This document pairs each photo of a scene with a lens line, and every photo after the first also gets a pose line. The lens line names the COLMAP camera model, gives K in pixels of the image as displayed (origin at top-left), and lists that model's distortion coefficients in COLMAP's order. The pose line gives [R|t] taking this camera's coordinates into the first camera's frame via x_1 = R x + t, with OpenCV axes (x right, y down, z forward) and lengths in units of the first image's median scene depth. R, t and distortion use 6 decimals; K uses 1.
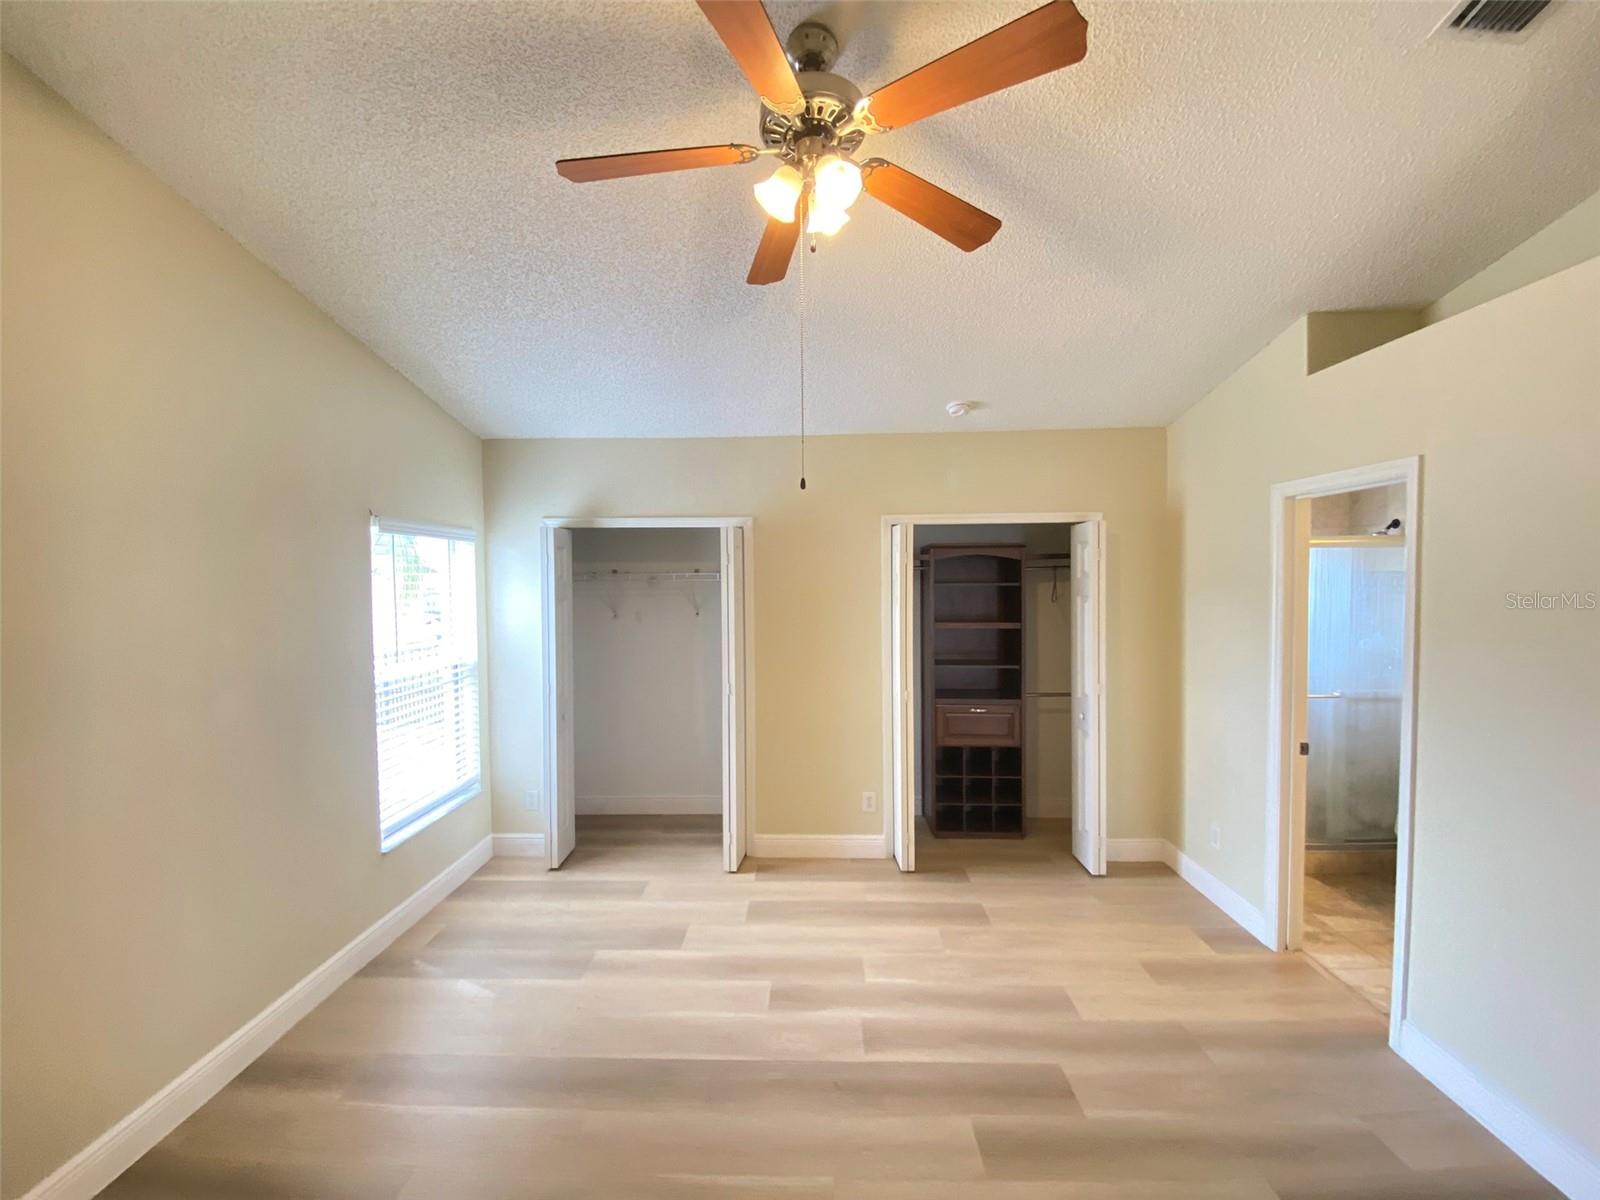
lens RADIAL K [[657.8, 0, 798.7], [0, 657.8, 602.4], [0, 0, 1]] dist [0.024433, -0.019090]
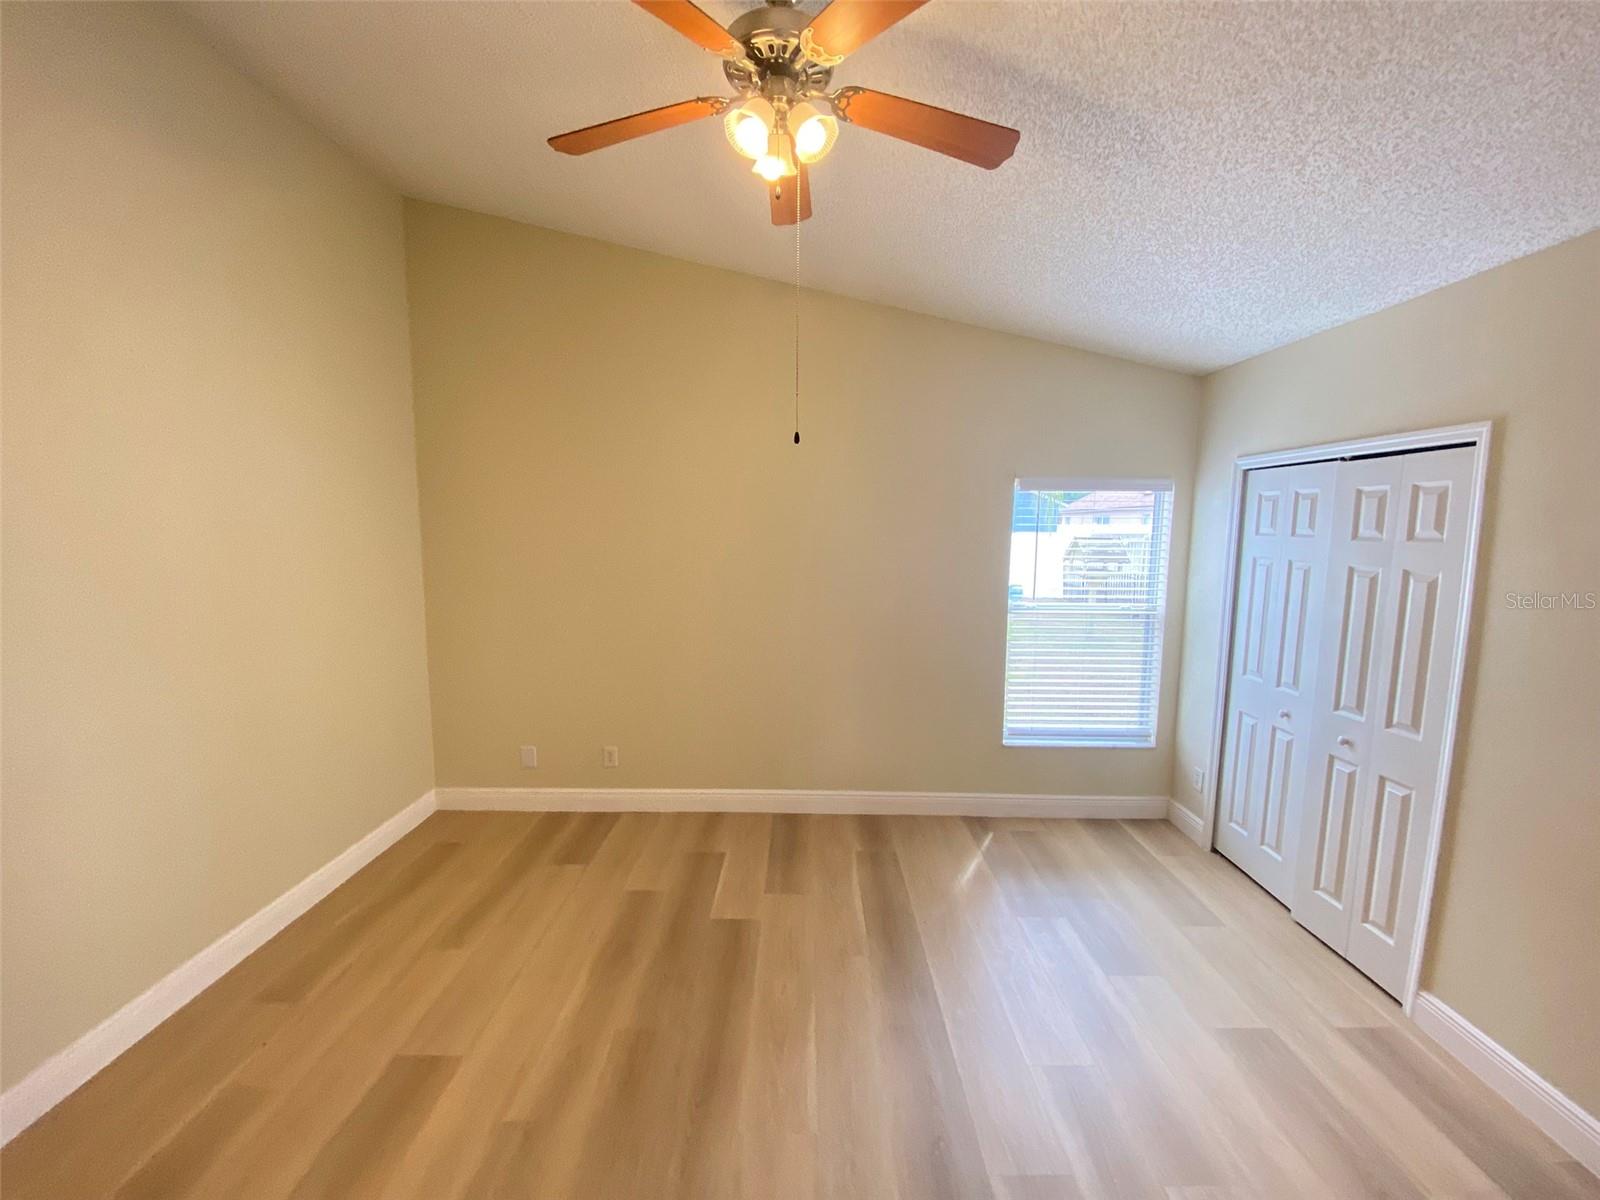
lens RADIAL K [[636.2, 0, 803.8], [0, 636.2, 614.6], [0, 0, 1]] dist [0.035508, -0.034939]
pose [[0.017358, 0.141404, -0.989800, 0.697721], [-0.039272, 0.989281, 0.140641, -0.040329], [0.999078, 0.036430, 0.022725, 0.718525]]
